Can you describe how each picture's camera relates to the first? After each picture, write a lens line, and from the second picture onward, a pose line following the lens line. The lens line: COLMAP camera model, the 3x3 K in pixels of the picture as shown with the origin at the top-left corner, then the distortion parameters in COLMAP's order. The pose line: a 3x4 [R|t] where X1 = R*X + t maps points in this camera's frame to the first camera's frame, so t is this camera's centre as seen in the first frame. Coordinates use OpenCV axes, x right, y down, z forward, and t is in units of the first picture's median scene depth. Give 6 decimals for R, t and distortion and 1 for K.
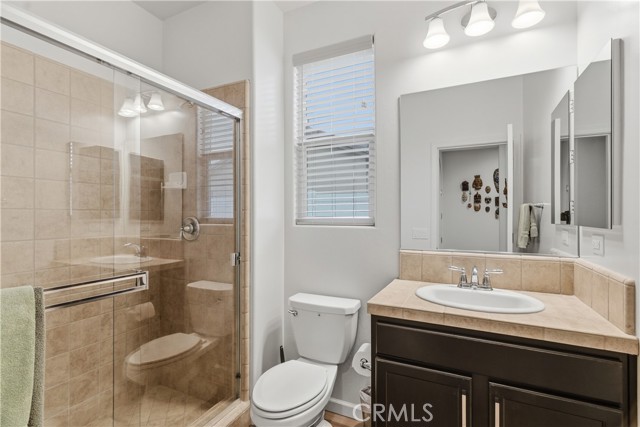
lens RADIAL K [[306.6, 0, 318.0], [0, 306.6, 214.6], [0, 0, 1]] dist [-0.011039, 0.000593]
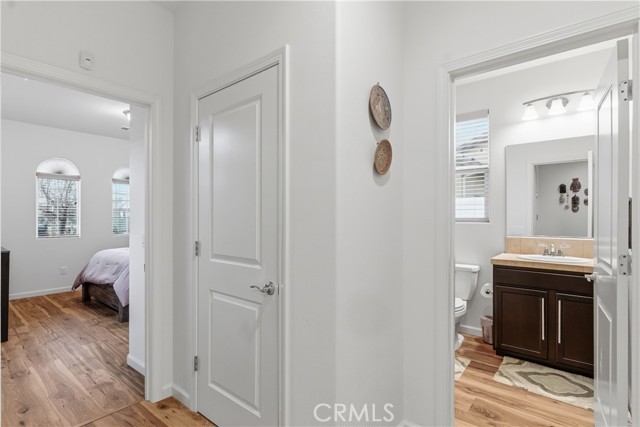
lens RADIAL K [[306.6, 0, 327.1], [0, 306.6, 217.2], [0, 0, 1]] dist [-0.011039, 0.000593]
pose [[0.974869, 0.001013, -0.222778, -0.324215], [-0.000313, 0.999995, 0.003176, 0.006715], [0.222780, -0.003027, 0.974864, -0.878666]]
